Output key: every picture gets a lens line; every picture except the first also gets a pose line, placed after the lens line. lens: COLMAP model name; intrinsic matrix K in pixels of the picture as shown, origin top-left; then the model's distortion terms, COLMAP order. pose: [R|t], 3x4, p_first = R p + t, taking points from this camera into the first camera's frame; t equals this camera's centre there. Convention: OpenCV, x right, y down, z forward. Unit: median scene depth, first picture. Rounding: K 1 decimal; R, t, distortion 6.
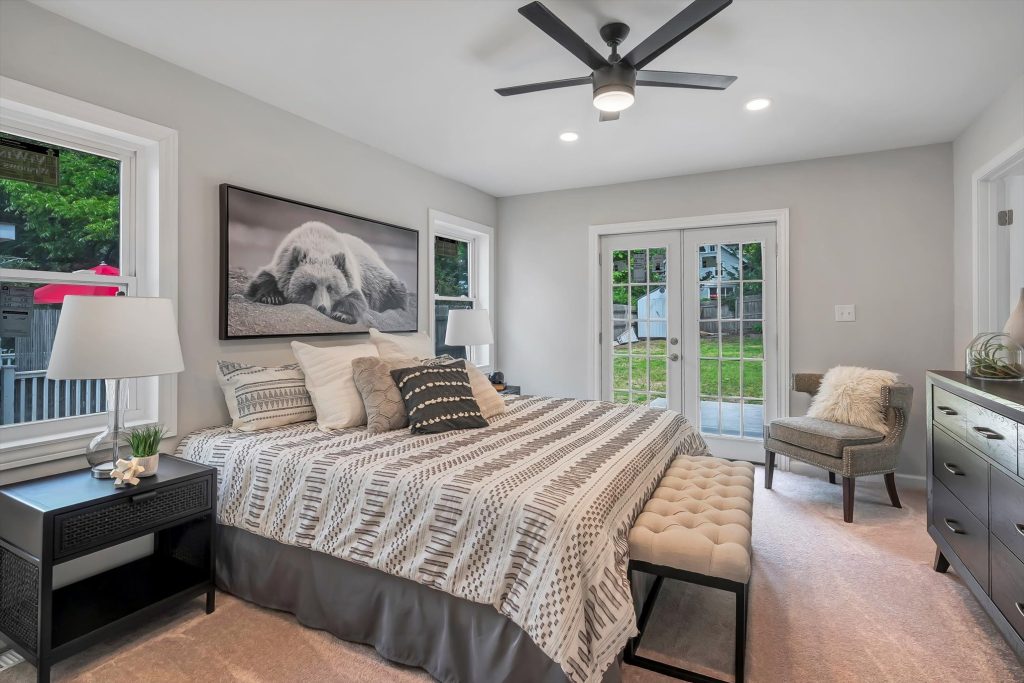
lens RADIAL K [[502.7, 0, 514.6], [0, 502.7, 314.6], [0, 0, 1]] dist [0.000171, 0.000120]
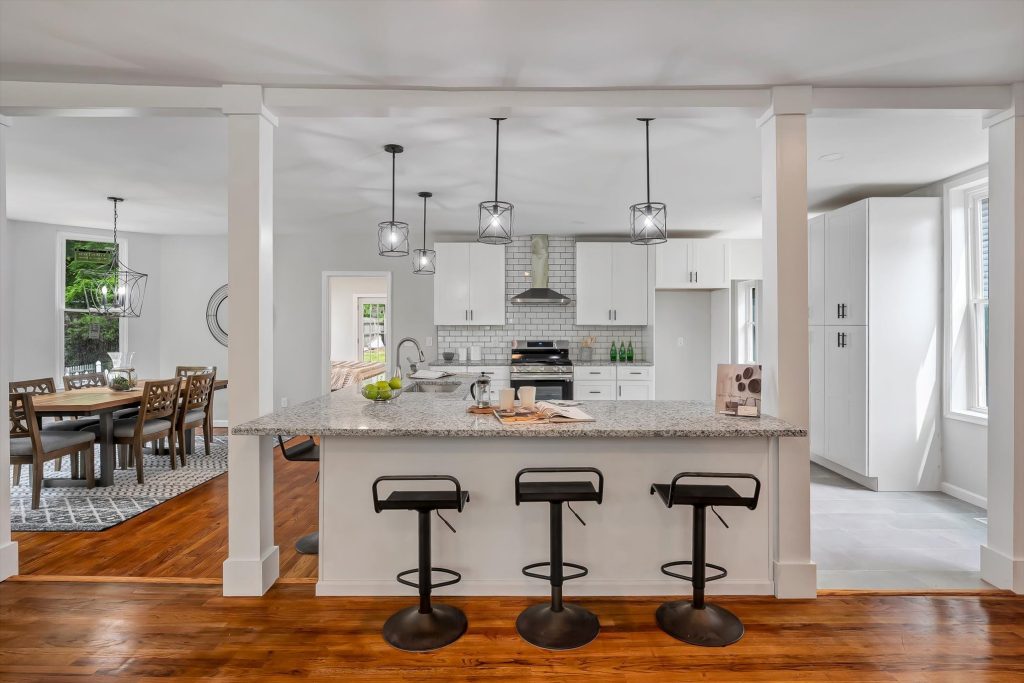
lens RADIAL K [[525.4, 0, 516.8], [0, 525.4, 328.3], [0, 0, 1]] dist [-0.002289, -0.000483]
pose [[0.888865, -0.002607, 0.458162, -0.521527], [-0.002844, 0.999933, 0.011208, -0.072742], [-0.458160, -0.011265, 0.888798, -2.692440]]
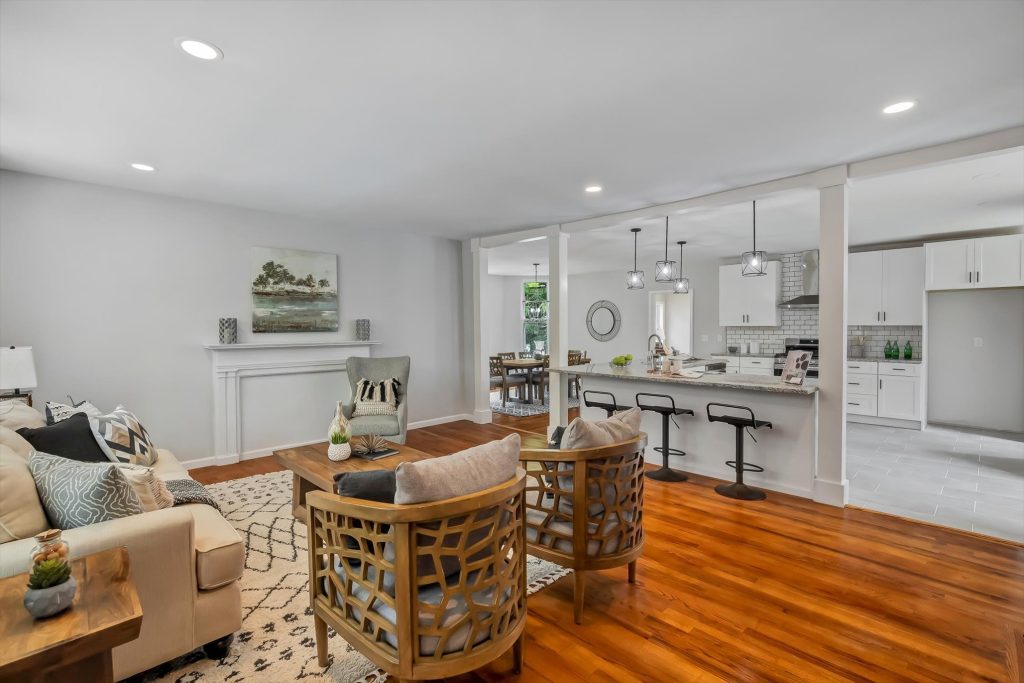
lens RADIAL K [[469.3, 0, 512.0], [0, 469.3, 341.5], [0, 0, 1]] dist [-0.005965, -0.000212]
pose [[0.948890, 0.004075, -0.315580, -0.045994], [0.007872, 0.999300, 0.036574, -0.081499], [0.315508, -0.037189, 0.948194, -3.609215]]
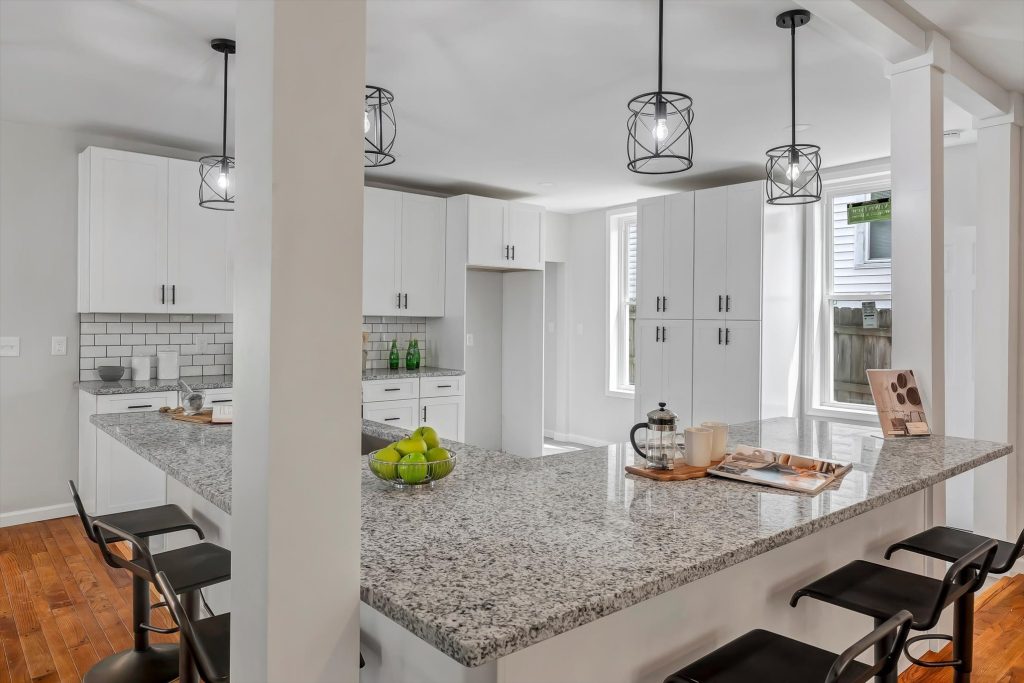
lens RADIAL K [[691.7, 0, 514.1], [0, 691.7, 321.3], [0, 0, 1]] dist [0.005023, 0.005267]
pose [[0.369560, 0.001184, 0.929206, -0.873888], [-0.017109, 0.999838, 0.005531, -0.063198], [-0.929049, -0.017942, 0.369521, -1.831370]]
